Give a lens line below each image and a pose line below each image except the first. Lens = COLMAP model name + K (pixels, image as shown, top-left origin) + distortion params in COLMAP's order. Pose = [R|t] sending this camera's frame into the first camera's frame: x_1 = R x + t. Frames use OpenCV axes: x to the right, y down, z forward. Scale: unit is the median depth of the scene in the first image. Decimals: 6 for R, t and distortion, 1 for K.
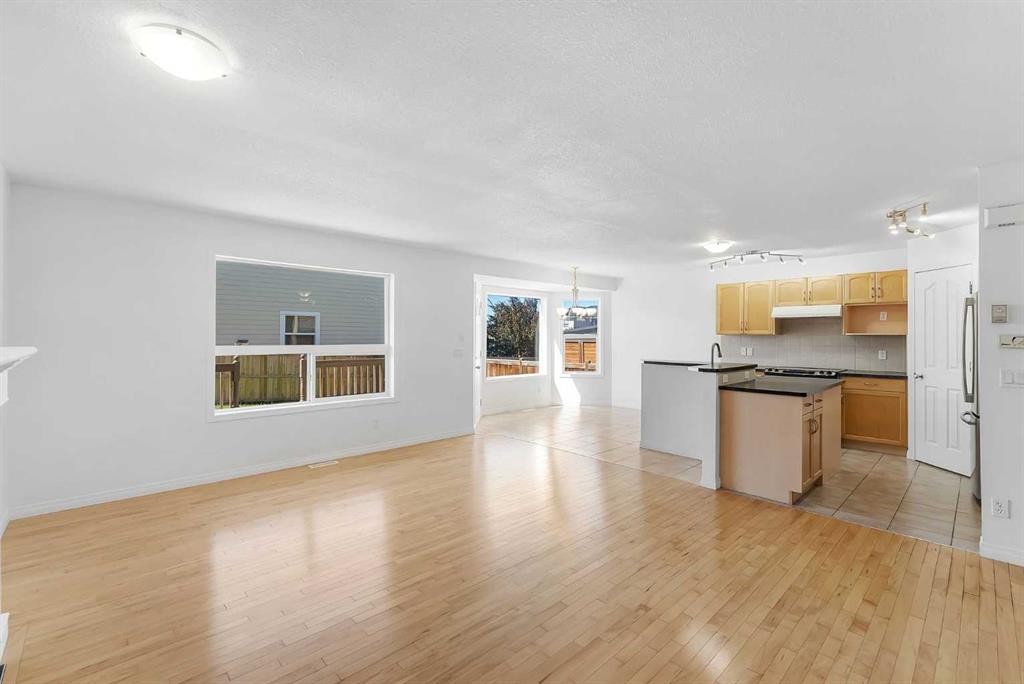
lens RADIAL K [[435.5, 0, 501.0], [0, 435.5, 334.6], [0, 0, 1]] dist [-0.005372, 0.000579]
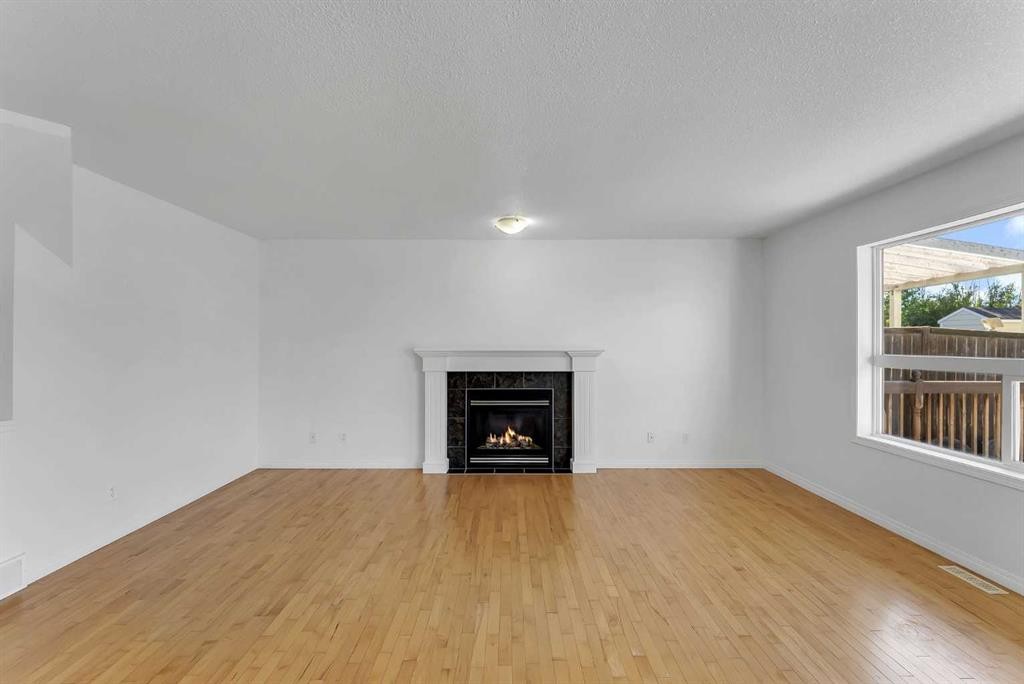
lens RADIAL K [[435.5, 0, 511.5], [0, 435.5, 340.0], [0, 0, 1]] dist [-0.005372, 0.000579]
pose [[-0.667911, -0.007583, -0.744202, 0.334598], [0.001380, 0.999934, -0.011428, 0.003877], [0.744240, -0.008659, -0.667856, 0.816186]]
